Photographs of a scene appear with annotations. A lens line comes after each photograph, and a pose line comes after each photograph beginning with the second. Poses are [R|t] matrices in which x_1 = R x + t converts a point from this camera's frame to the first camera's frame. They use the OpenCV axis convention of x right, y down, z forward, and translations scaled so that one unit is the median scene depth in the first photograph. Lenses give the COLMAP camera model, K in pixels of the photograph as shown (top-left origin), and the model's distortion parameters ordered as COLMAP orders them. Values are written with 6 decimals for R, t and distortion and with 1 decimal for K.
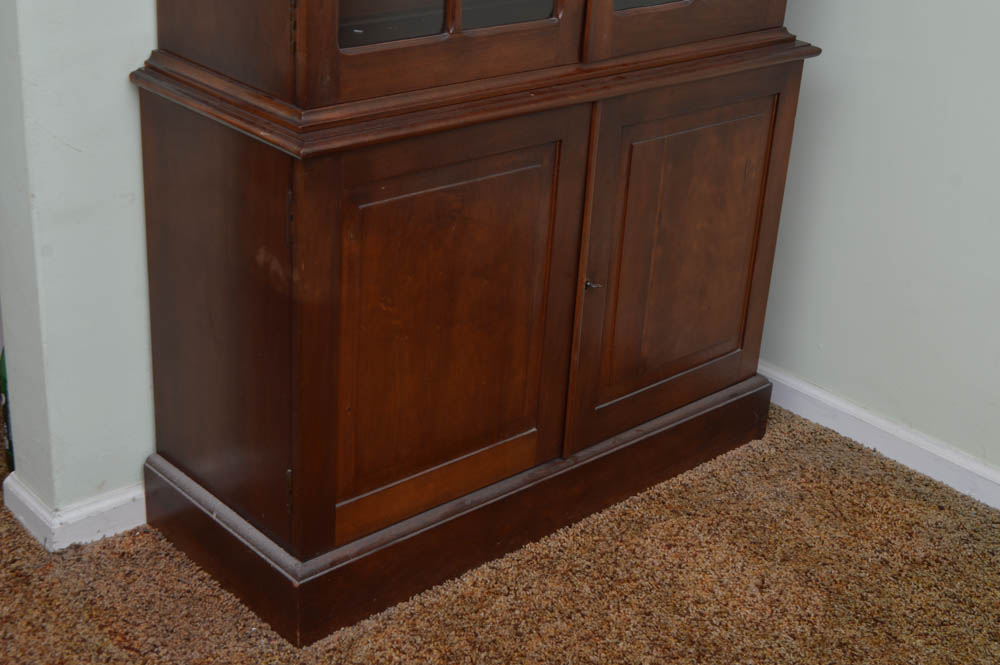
lens RADIAL K [[1467.6, 0, 498.7], [0, 1467.6, 337.9], [0, 0, 1]] dist [-0.016759, 0.000000]
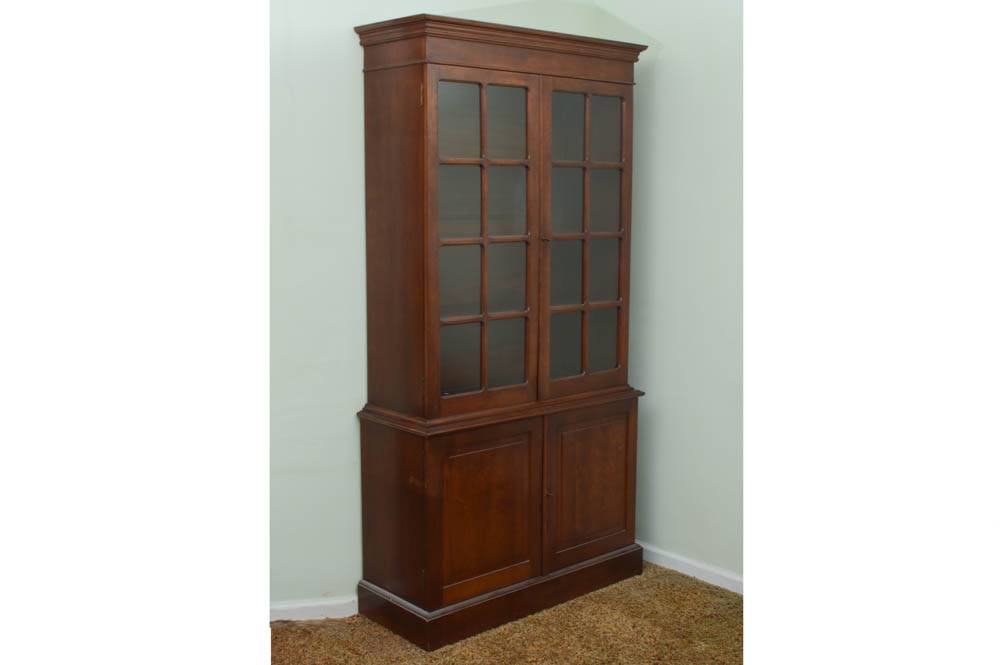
lens RADIAL K [[1023.3, 0, 505.5], [0, 1023.3, 314.3], [0, 0, 1]] dist [-0.023219, 0.000000]
pose [[0.998159, -0.055809, -0.023731, 0.049862], [0.045751, 0.949828, -0.309407, 0.196930], [0.039808, 0.307752, 0.950633, -0.655205]]
